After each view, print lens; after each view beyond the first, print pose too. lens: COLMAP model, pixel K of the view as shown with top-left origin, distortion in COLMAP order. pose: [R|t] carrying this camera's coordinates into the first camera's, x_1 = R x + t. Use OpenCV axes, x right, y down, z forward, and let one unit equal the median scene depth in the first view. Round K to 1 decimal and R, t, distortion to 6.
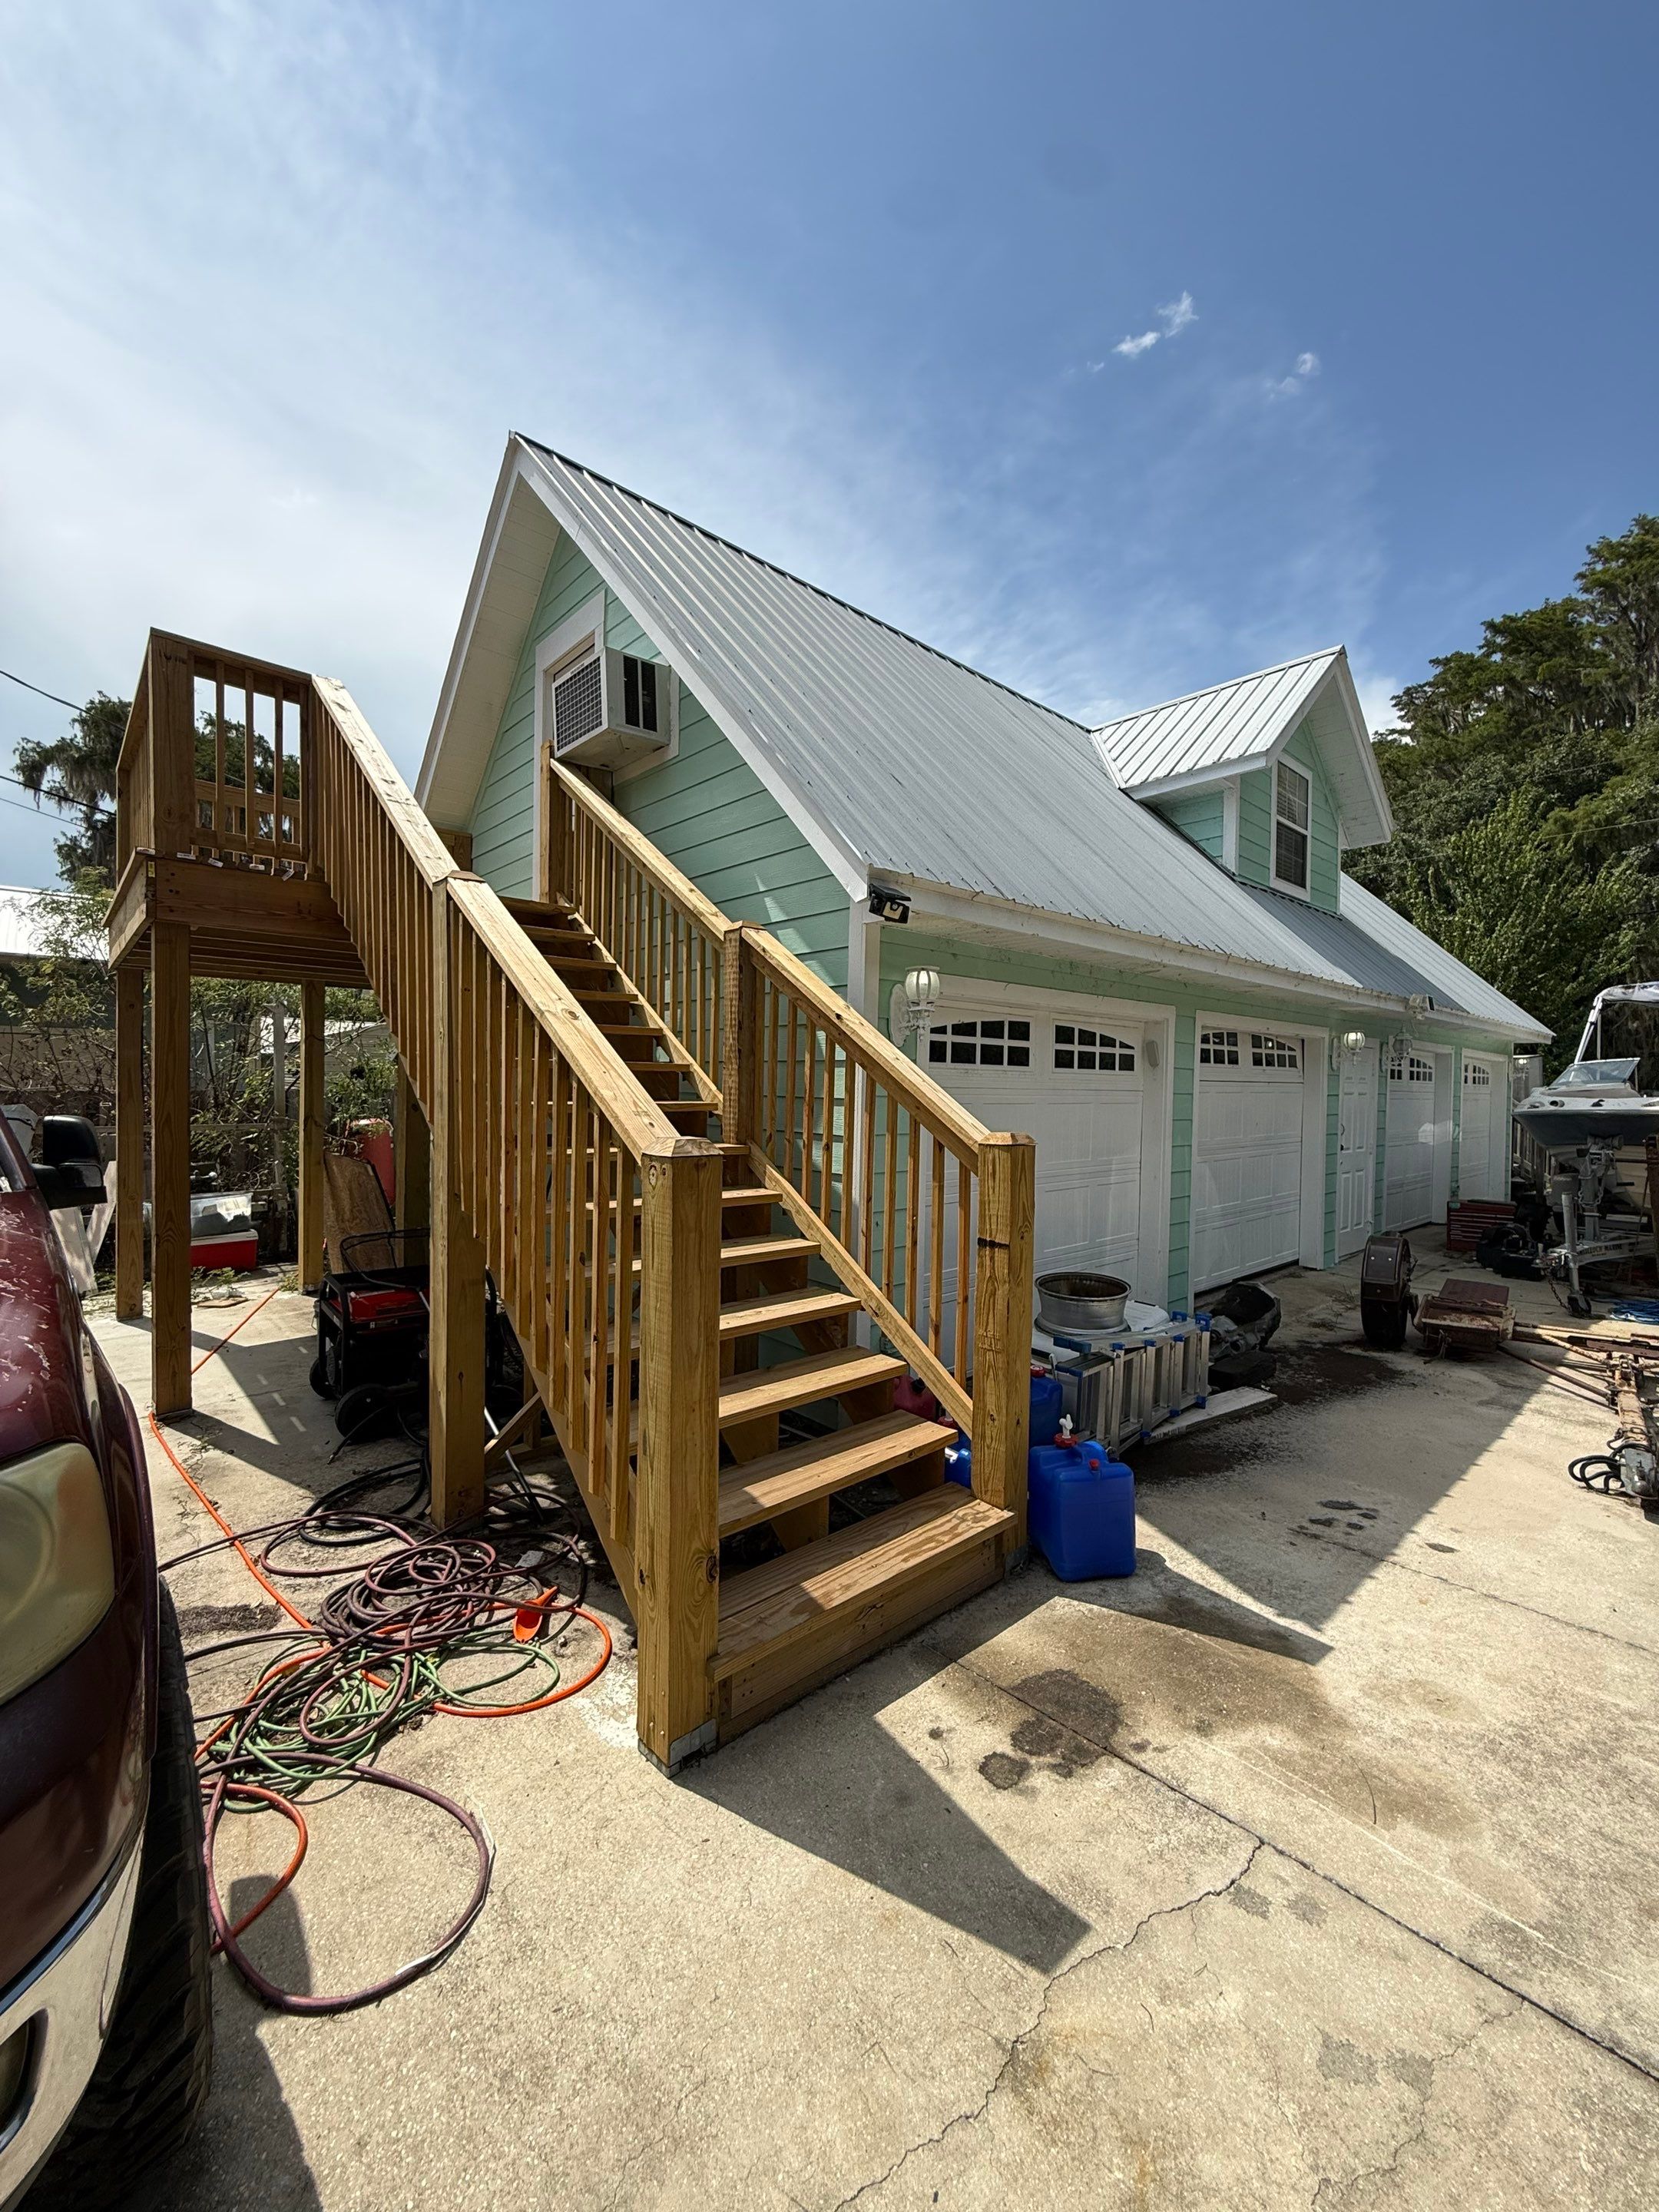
lens RADIAL K [[891.1, 0, 829.5], [0, 891.1, 1106.0], [0, 0, 1]] dist [0.002149, 0.003455]
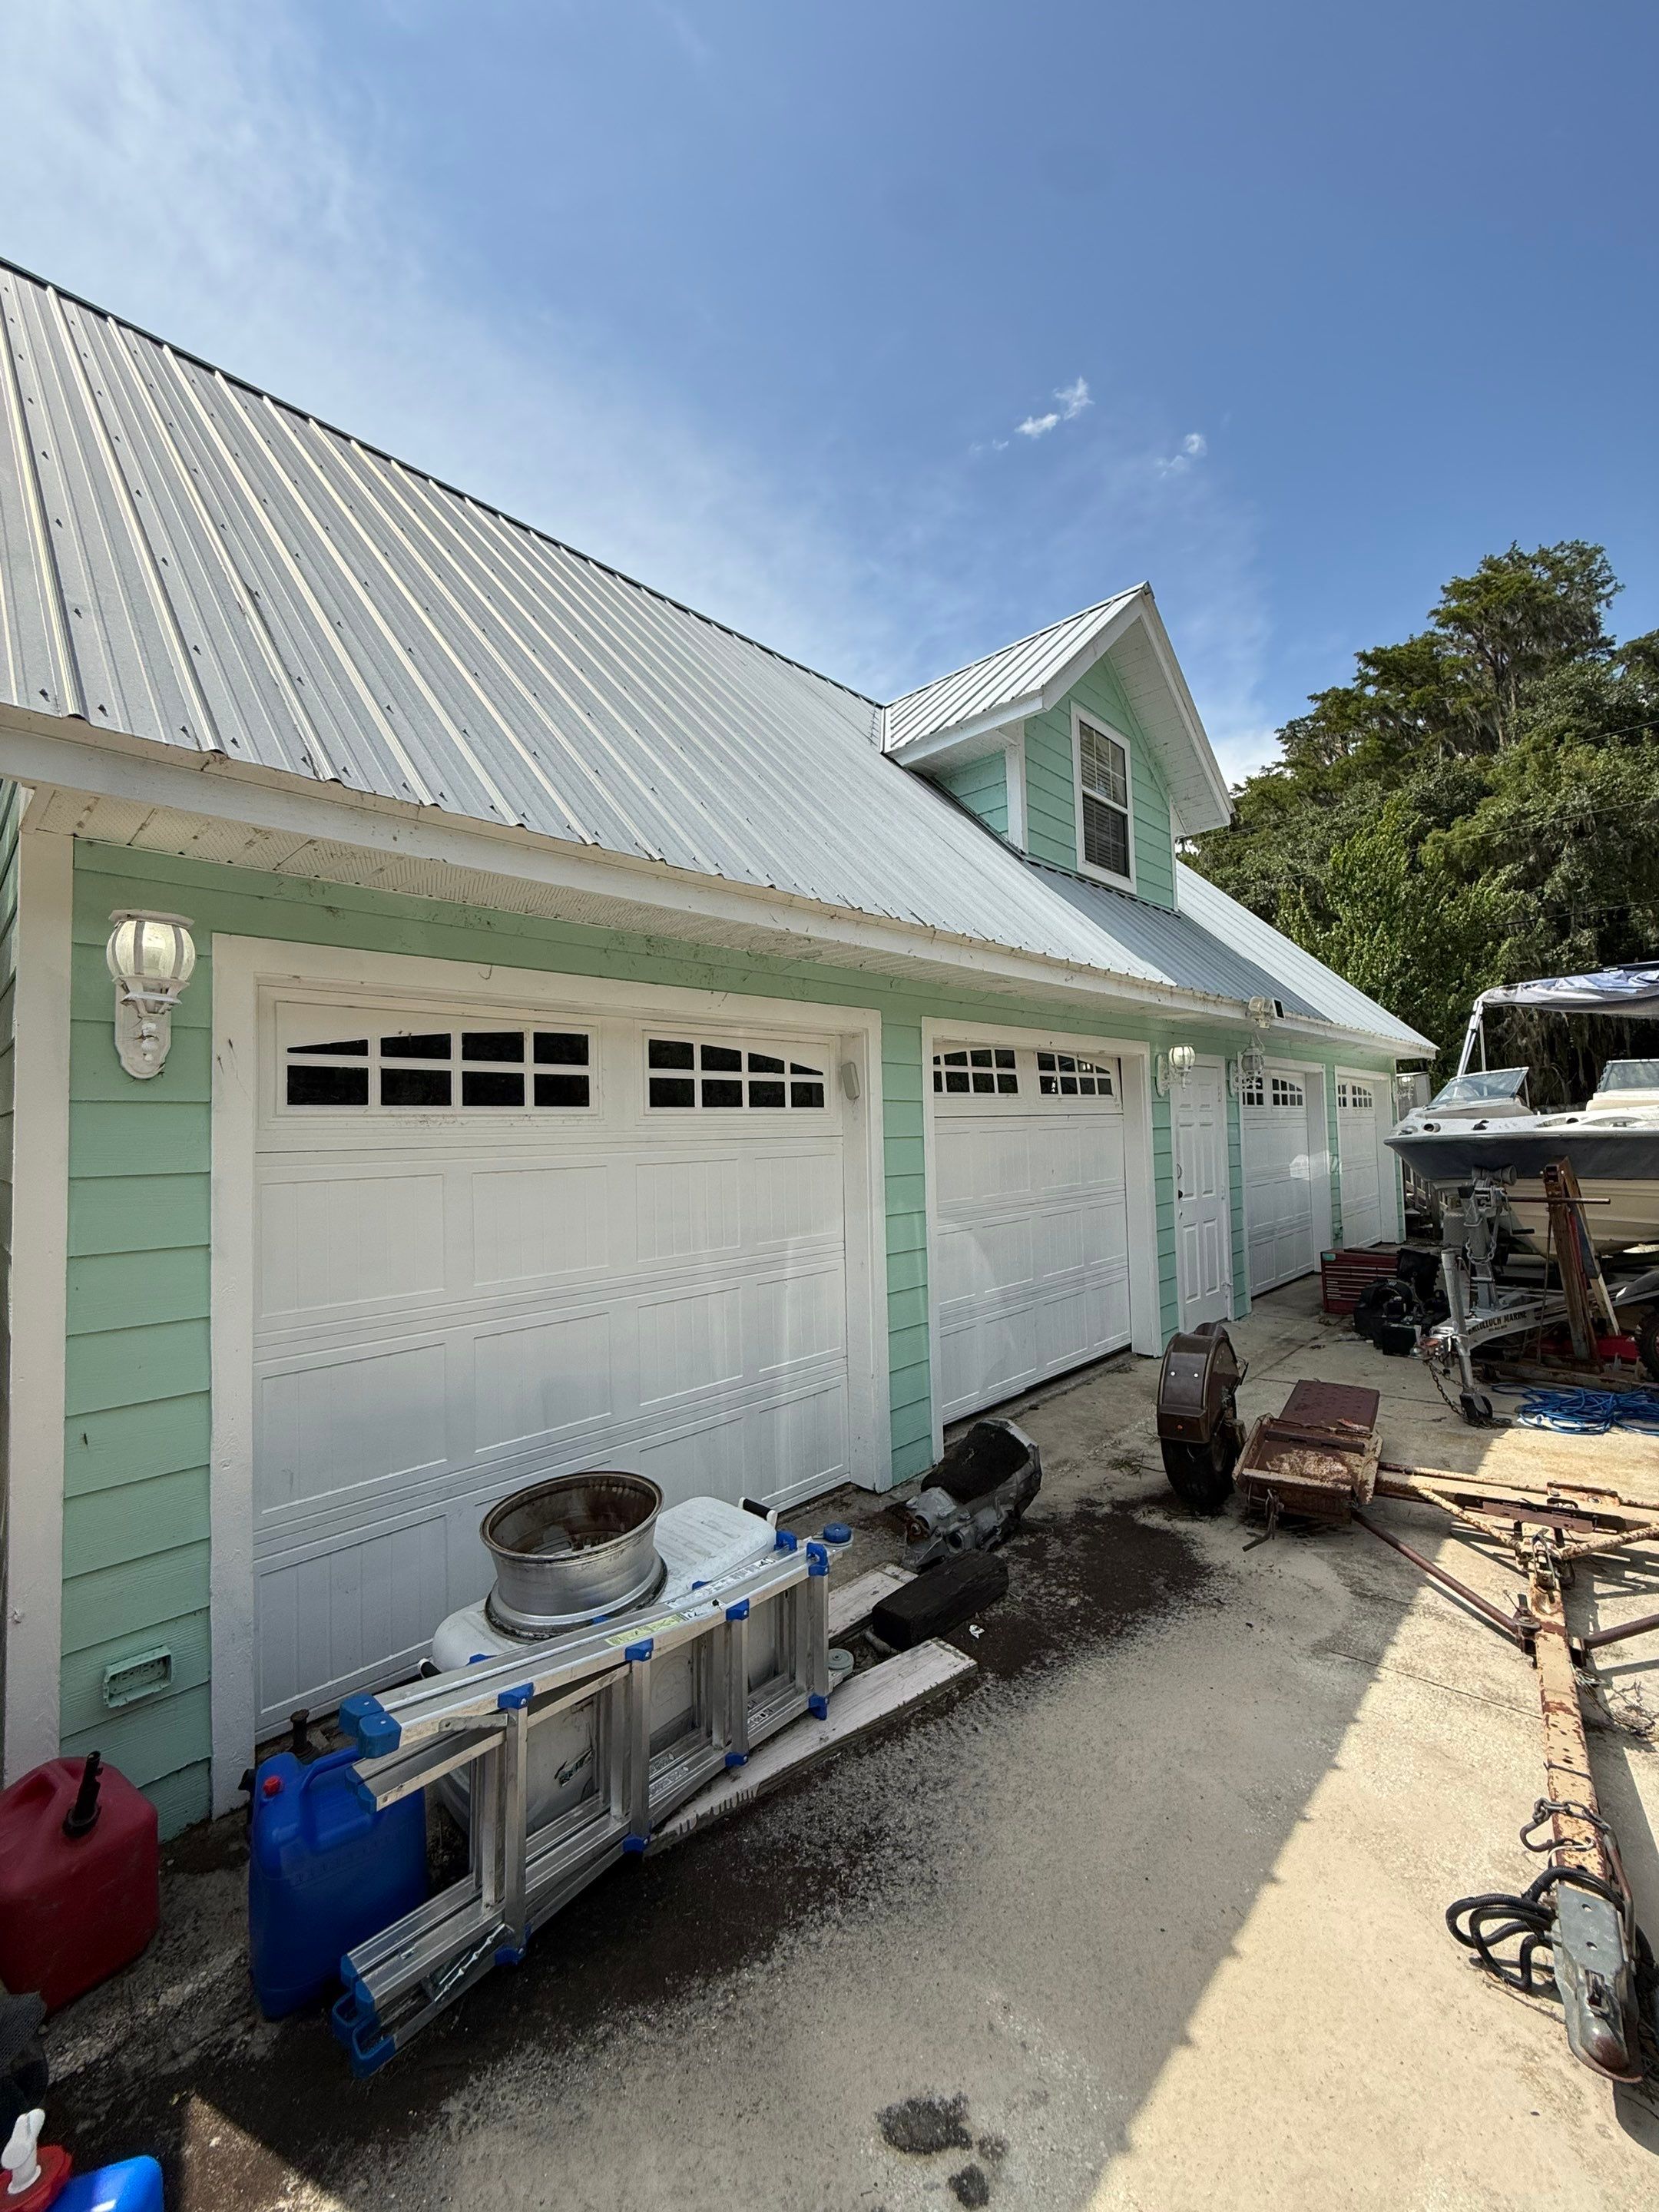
lens RADIAL K [[891.1, 0, 829.5], [0, 891.1, 1106.0], [0, 0, 1]] dist [0.002149, 0.003455]
pose [[0.996919, -0.039684, 0.067665, 0.244734], [0.043215, 0.997735, -0.051546, -0.004151], [-0.065467, 0.054311, 0.996376, 0.265346]]
